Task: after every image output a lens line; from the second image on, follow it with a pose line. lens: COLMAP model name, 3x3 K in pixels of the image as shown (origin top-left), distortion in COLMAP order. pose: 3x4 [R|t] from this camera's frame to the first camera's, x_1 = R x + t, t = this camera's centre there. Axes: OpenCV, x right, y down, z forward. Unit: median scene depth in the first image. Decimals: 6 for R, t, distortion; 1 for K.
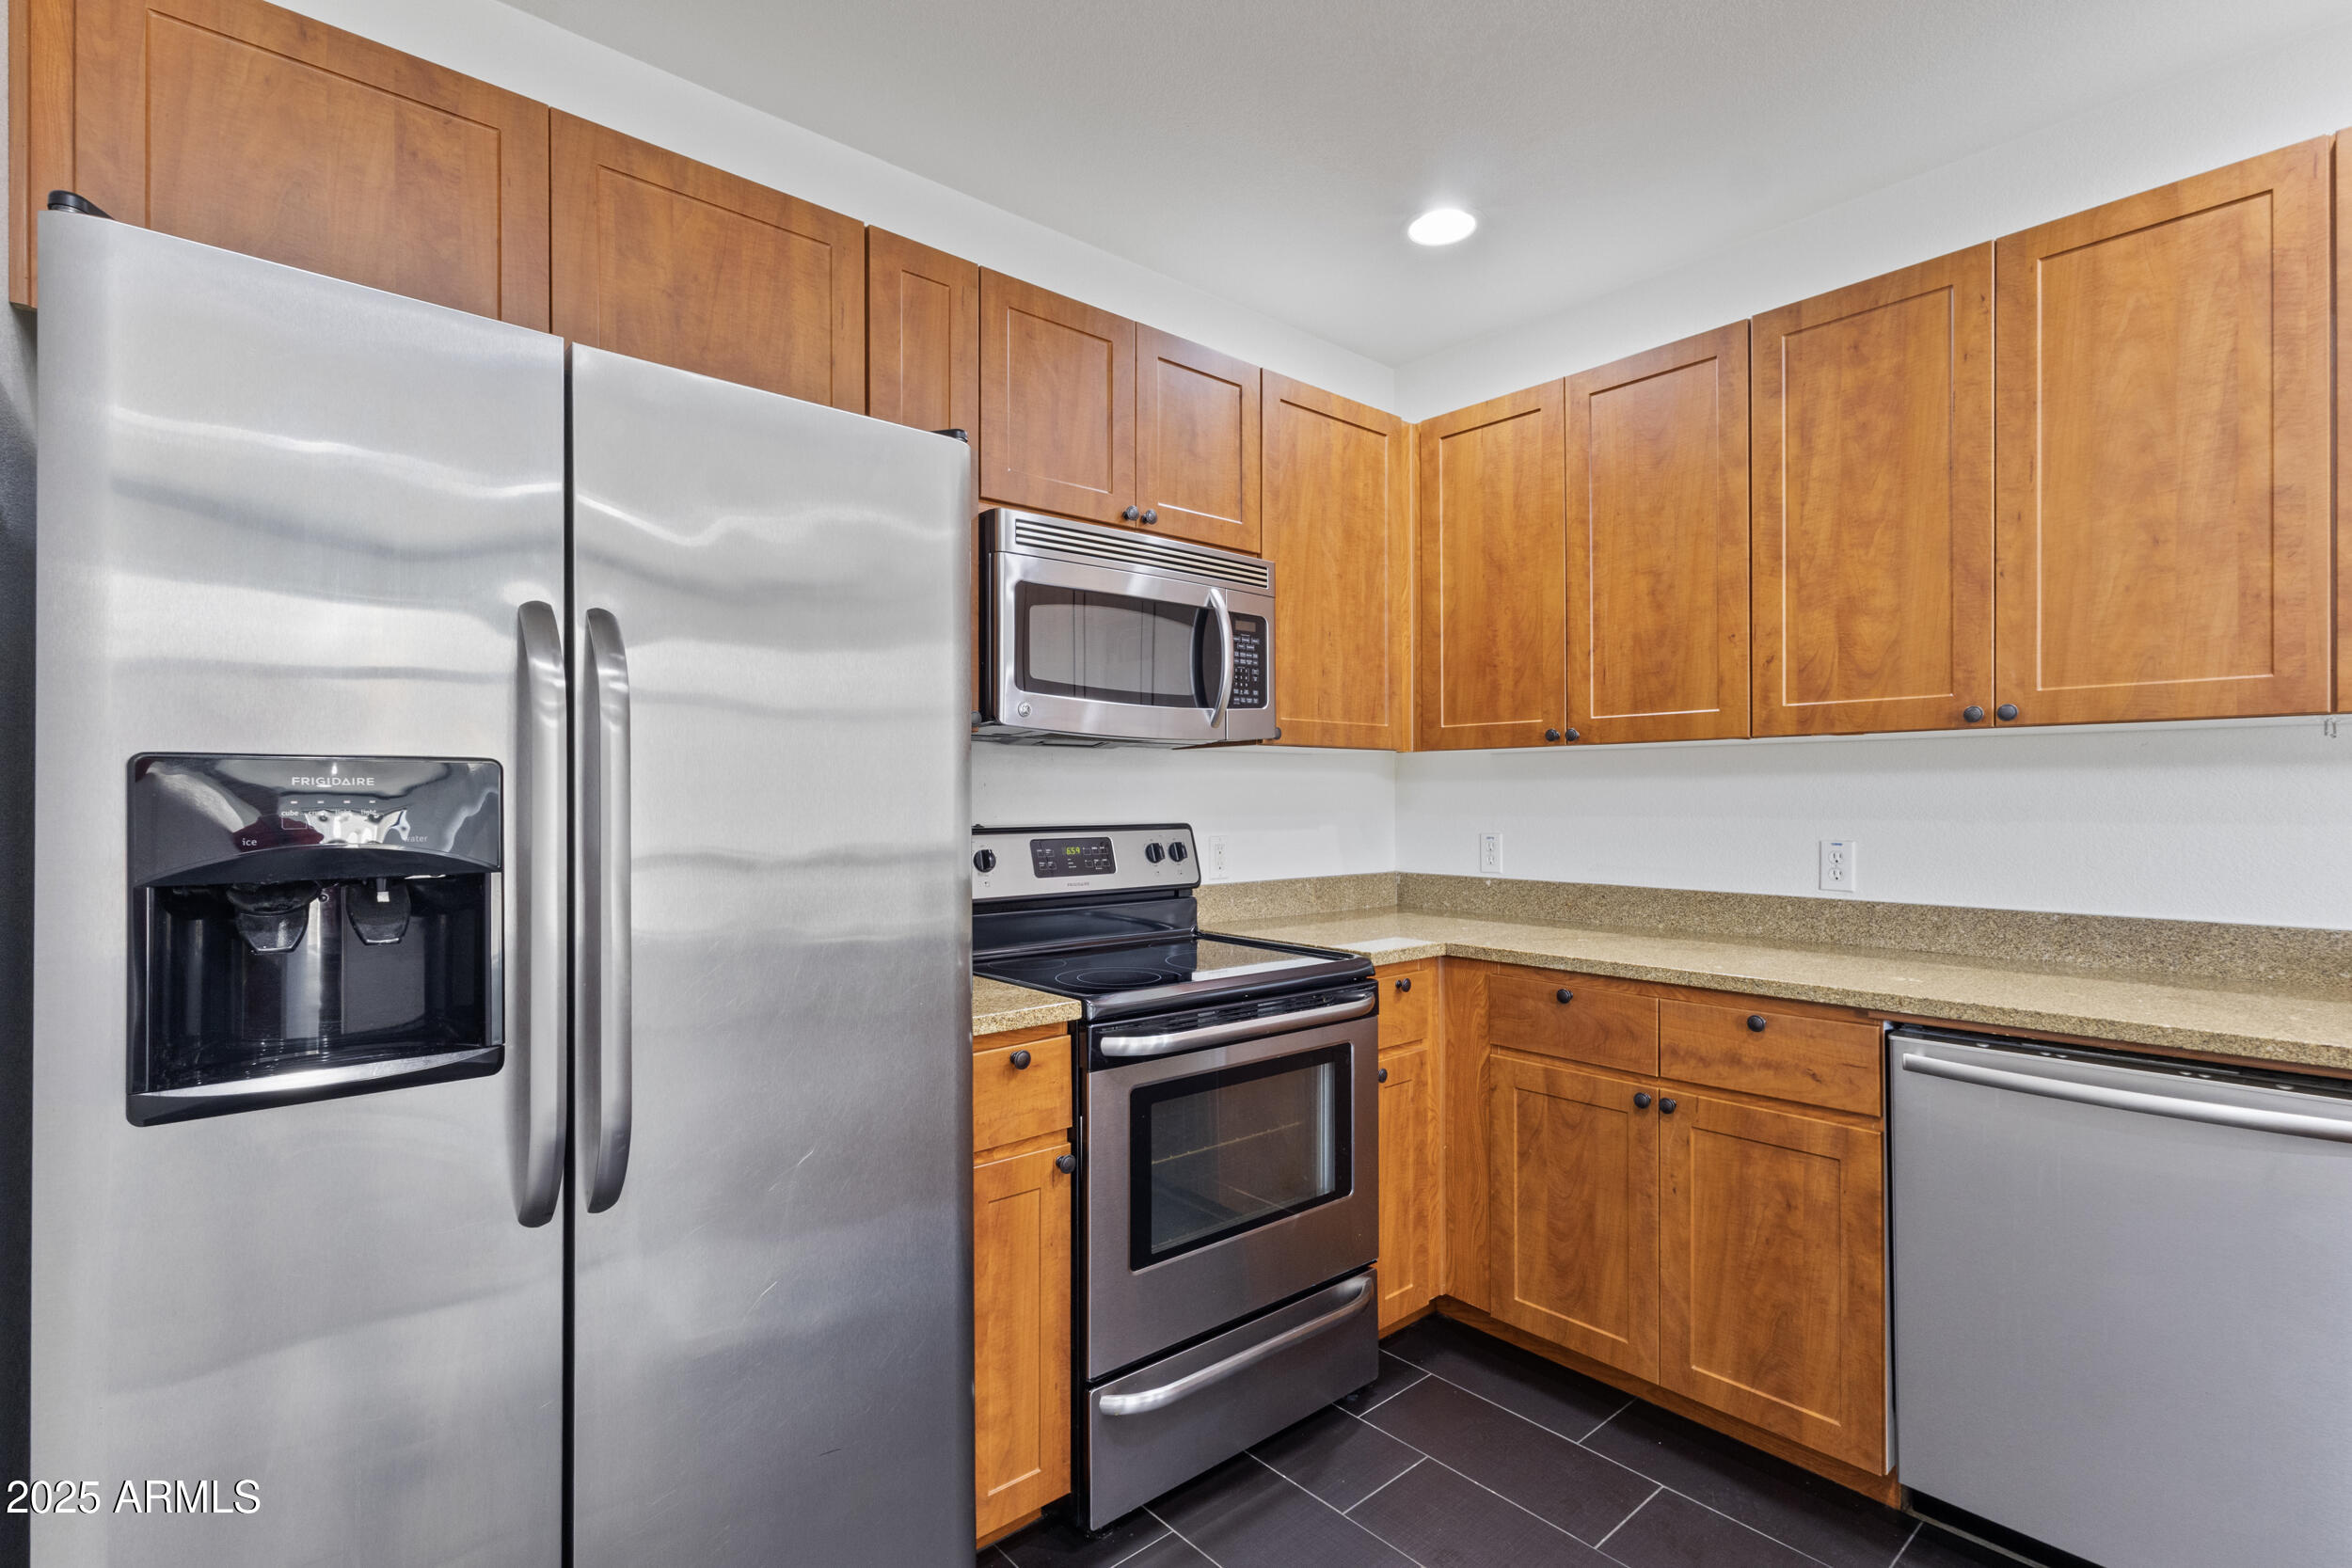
lens RADIAL K [[1095.8, 0, 1164.8], [0, 1095.8, 797.6], [0, 0, 1]] dist [0.000186, 0.002662]
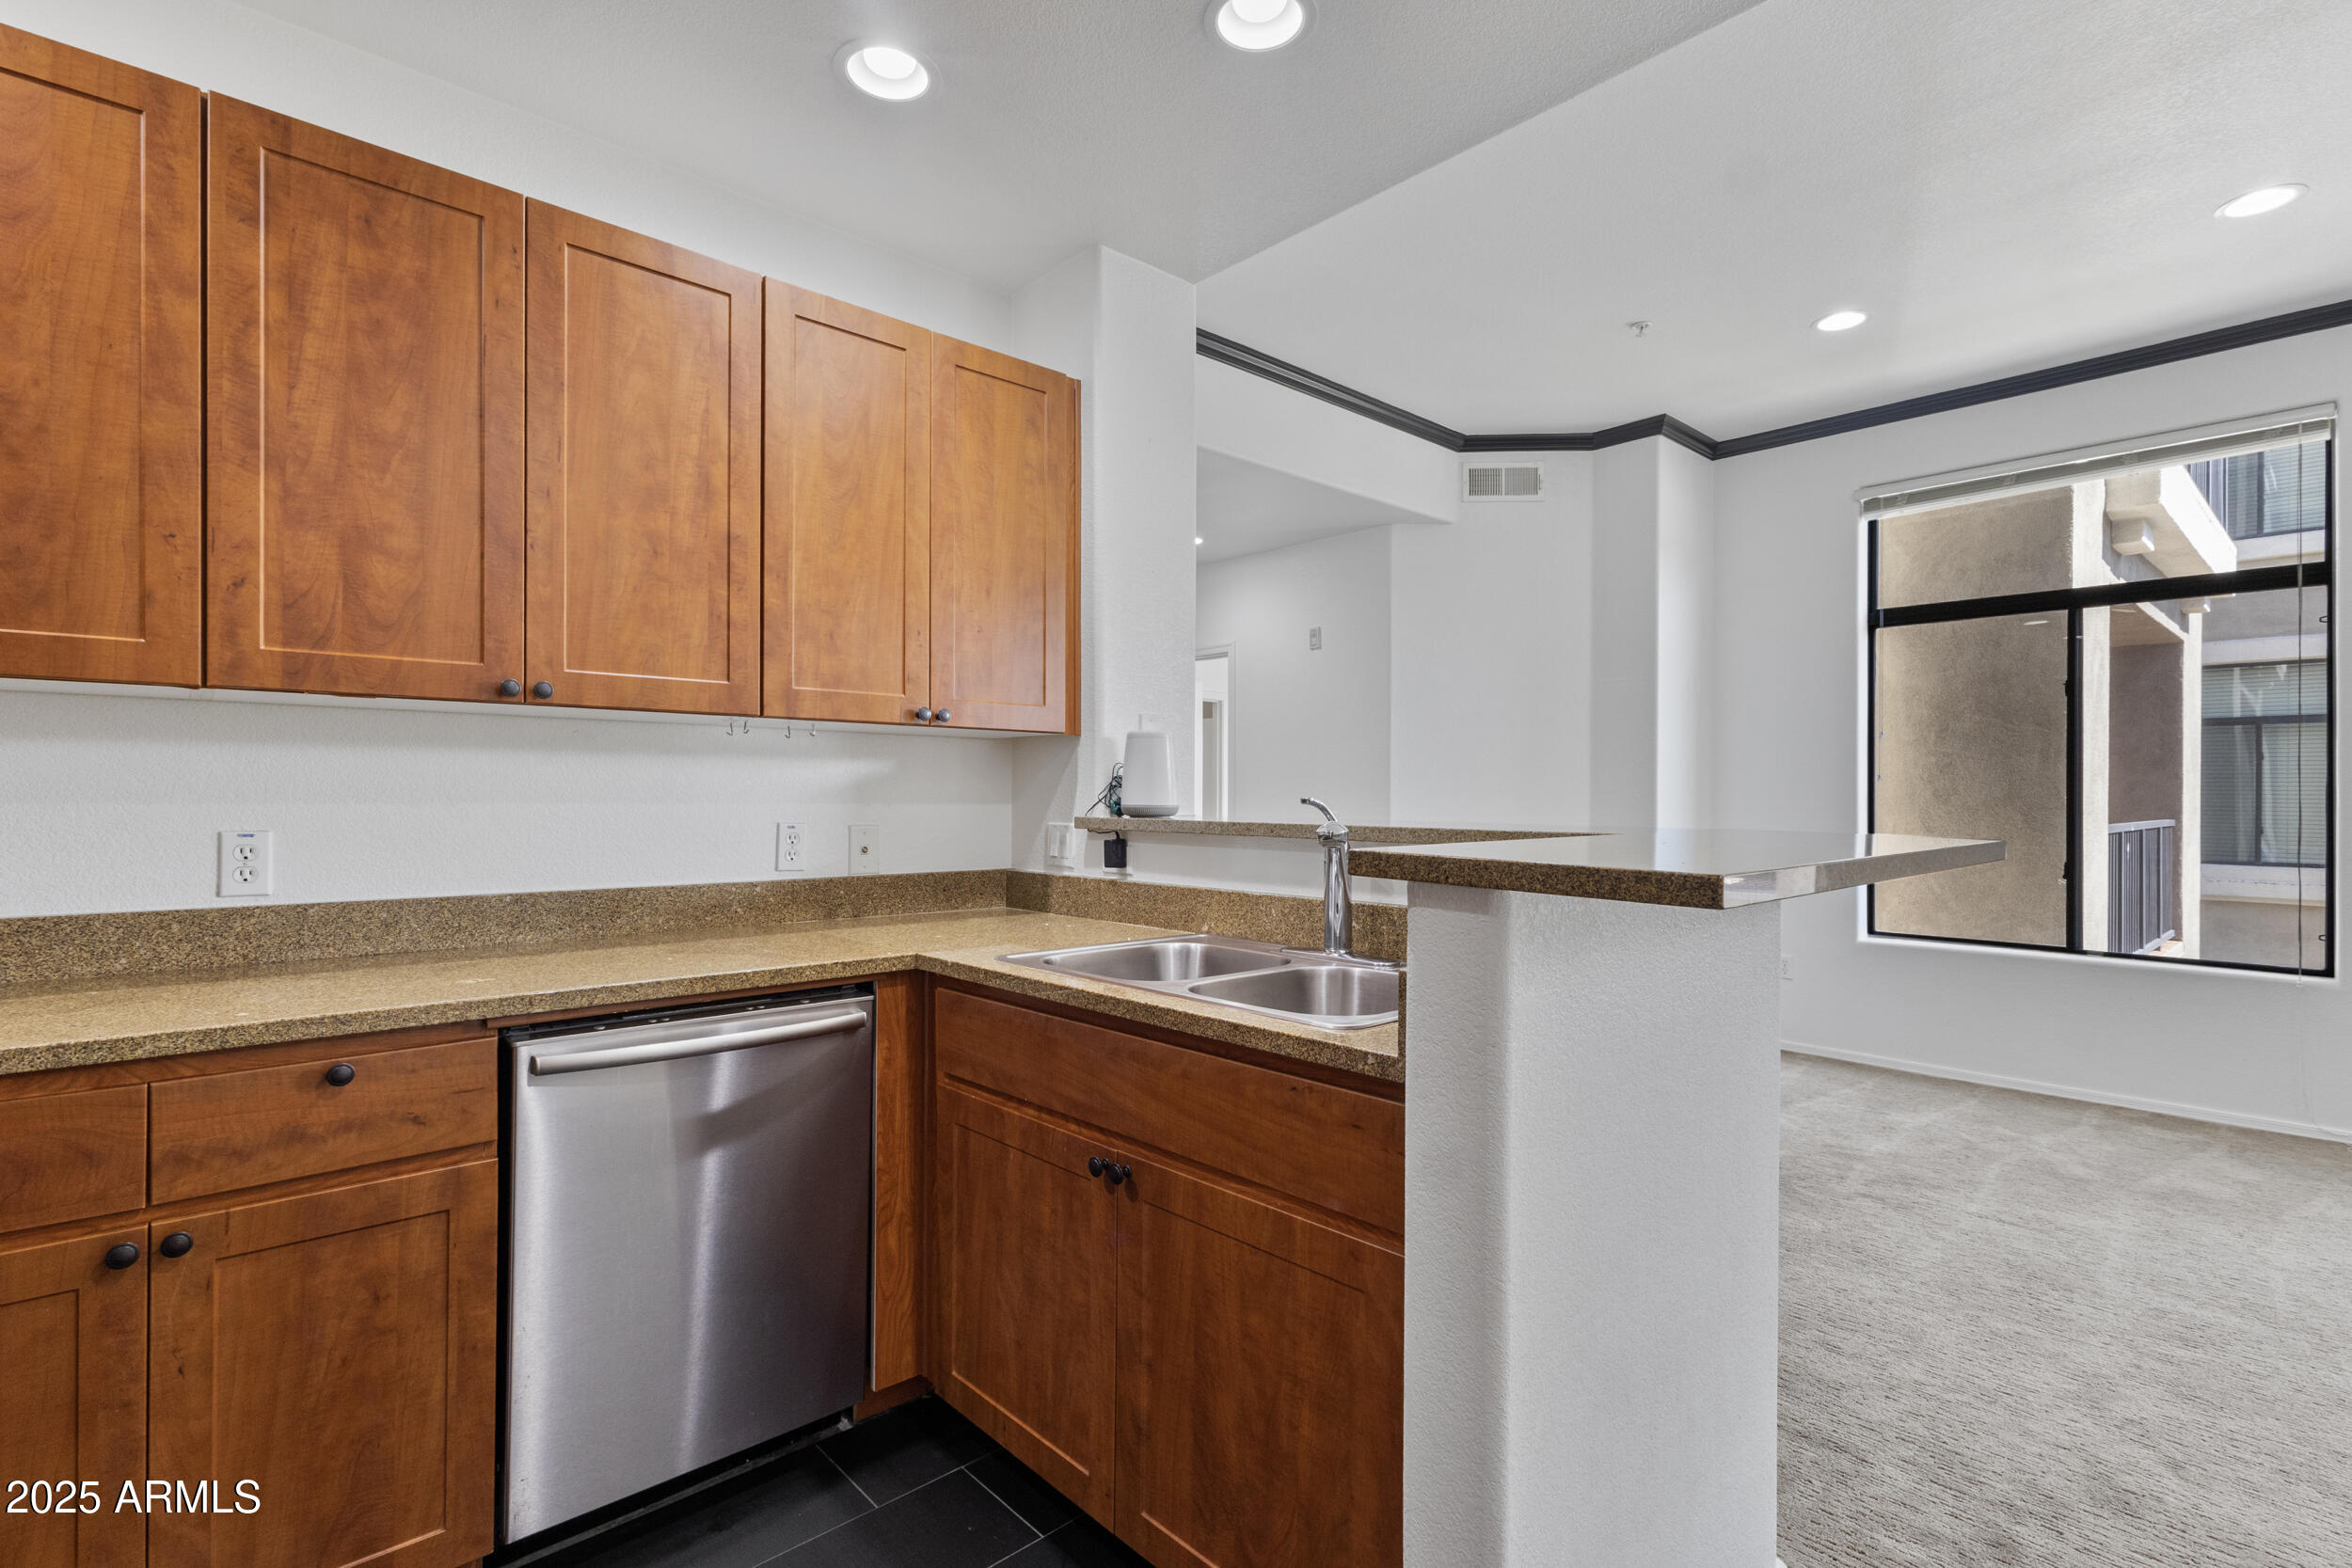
lens RADIAL K [[1095.8, 0, 1154.9], [0, 1095.8, 800.6], [0, 0, 1]] dist [0.000186, 0.002662]
pose [[-0.029623, -0.001972, 0.999559, -0.211535], [-0.005914, 0.999981, 0.001797, 0.014998], [-0.999544, -0.005858, -0.029634, 0.455474]]
